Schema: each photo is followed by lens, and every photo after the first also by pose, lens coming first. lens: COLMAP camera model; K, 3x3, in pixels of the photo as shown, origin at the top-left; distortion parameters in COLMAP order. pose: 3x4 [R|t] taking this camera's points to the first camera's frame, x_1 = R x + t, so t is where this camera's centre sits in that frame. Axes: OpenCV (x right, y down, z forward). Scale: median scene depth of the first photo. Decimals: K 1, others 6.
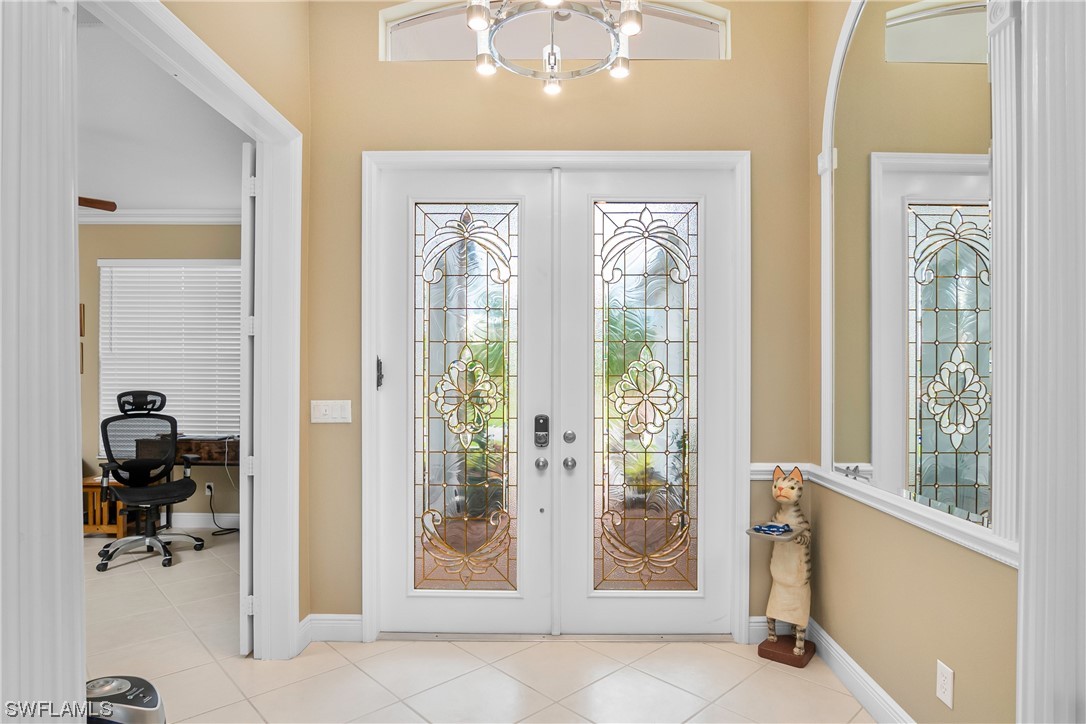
lens RADIAL K [[571.8, 0, 565.4], [0, 571.8, 376.9], [0, 0, 1]] dist [-0.029985, -0.000103]
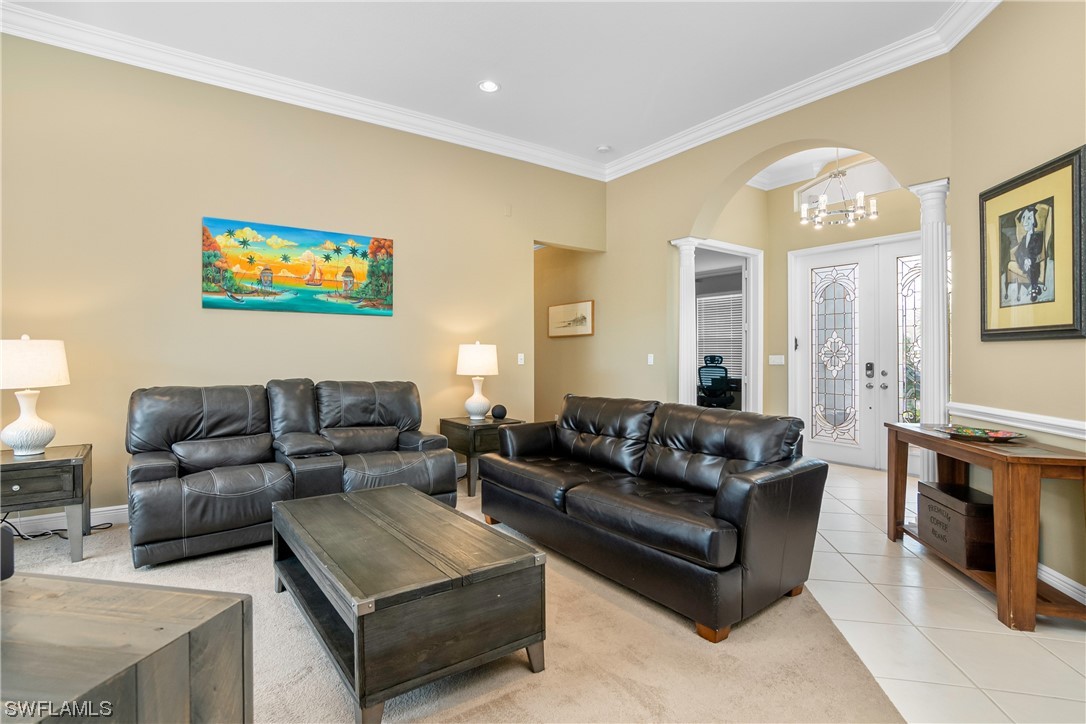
lens RADIAL K [[546.2, 0, 541.0], [0, 546.2, 356.3], [0, 0, 1]] dist [-0.019027, -0.000062]
pose [[0.567000, -0.001353, -0.823717, 0.917049], [-0.000055, 0.999999, -0.001681, 0.047294], [0.823718, 0.000998, 0.566999, -1.131347]]
